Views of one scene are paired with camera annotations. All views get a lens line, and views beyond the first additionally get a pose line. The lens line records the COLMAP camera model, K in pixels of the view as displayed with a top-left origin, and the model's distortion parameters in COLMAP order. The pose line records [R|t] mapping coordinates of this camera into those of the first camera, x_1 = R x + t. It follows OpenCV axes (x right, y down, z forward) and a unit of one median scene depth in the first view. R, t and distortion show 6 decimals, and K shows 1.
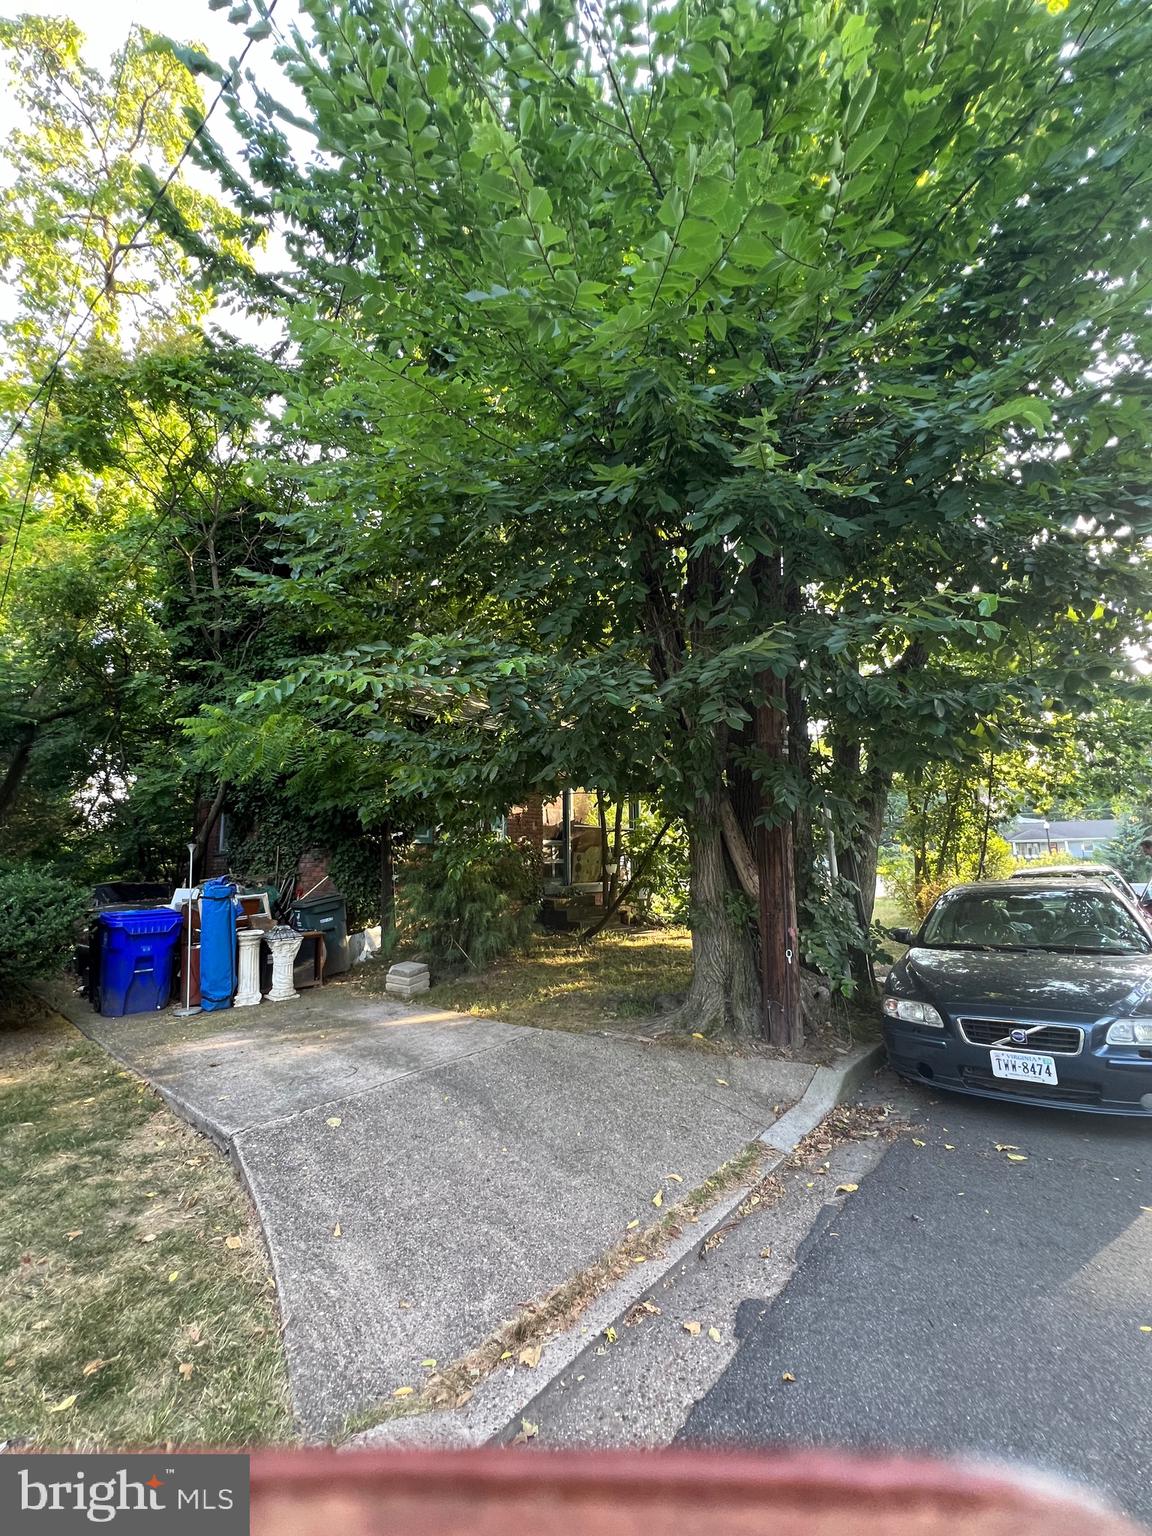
lens RADIAL K [[613.7, 0, 576.6], [0, 613.7, 770.4], [0, 0, 1]] dist [0.000817, -0.000258]
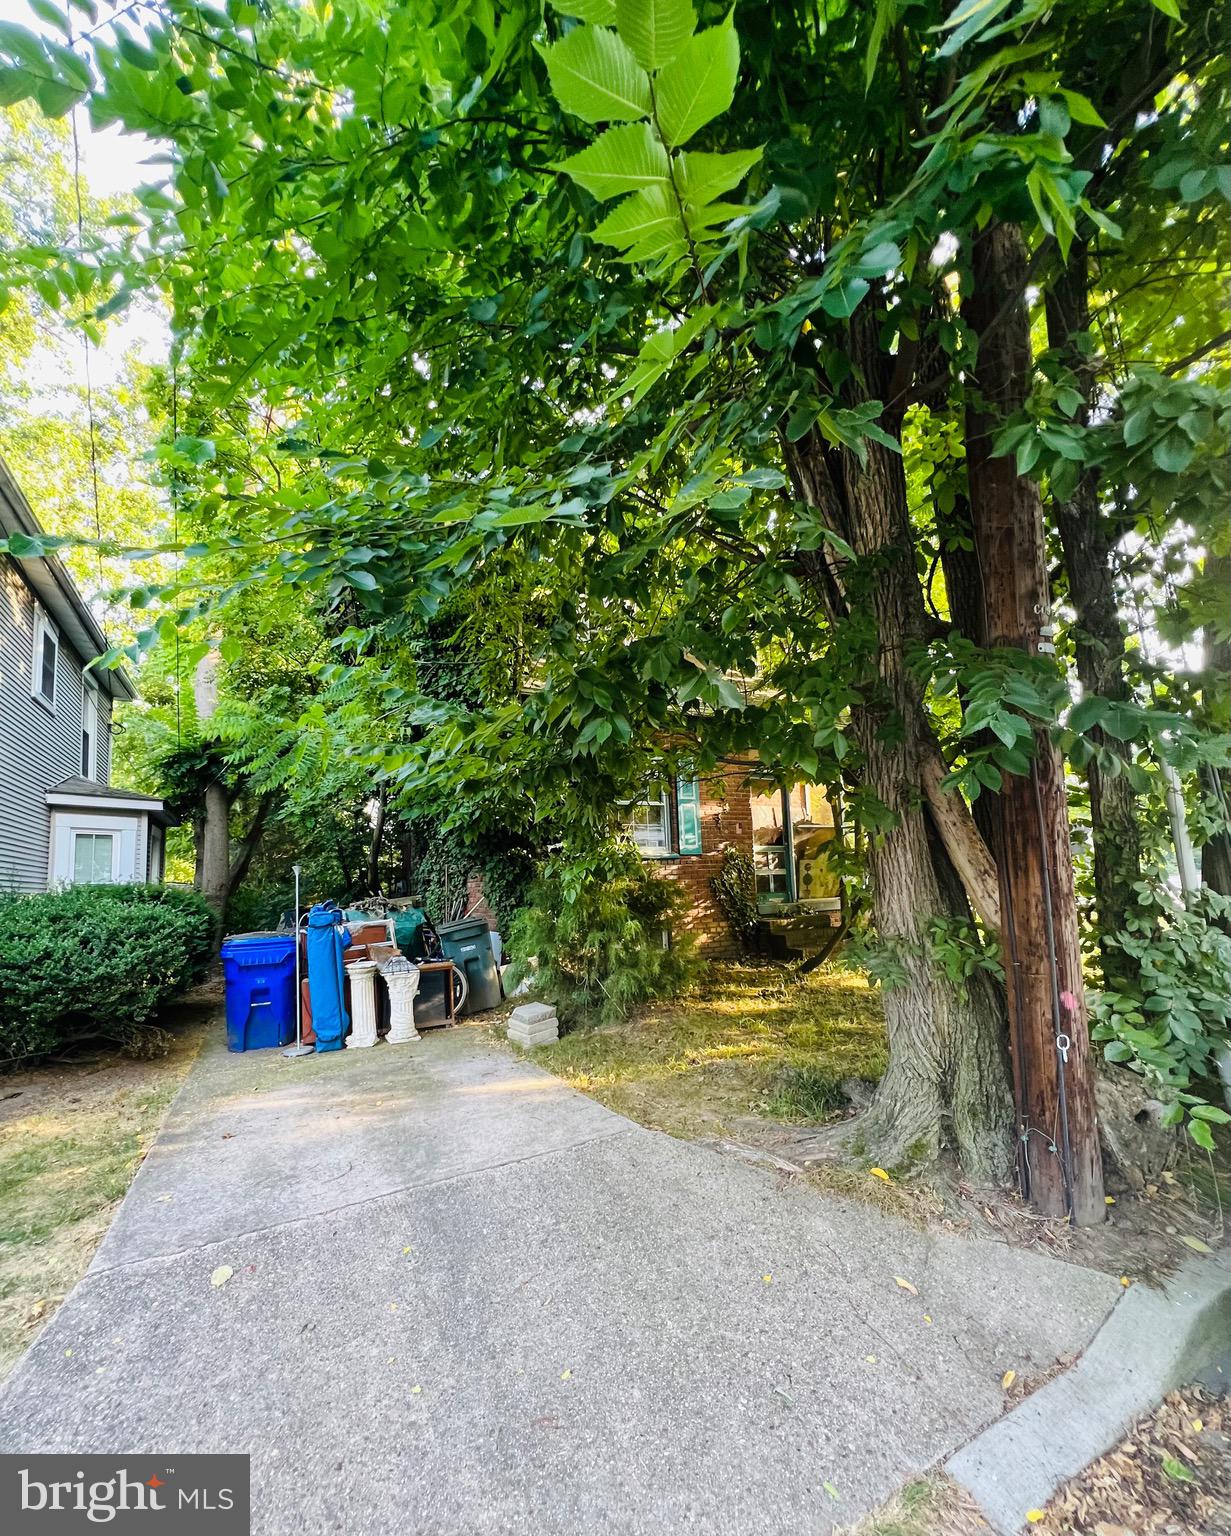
lens RADIAL K [[677.0, 0, 593.9], [0, 677.0, 827.2], [0, 0, 1]] dist [-0.000506, 0.000437]
pose [[0.933363, -0.052816, -0.355026, 0.131545], [0.080393, 0.994747, 0.063368, 0.036861], [0.349814, -0.087687, 0.932706, 0.244213]]
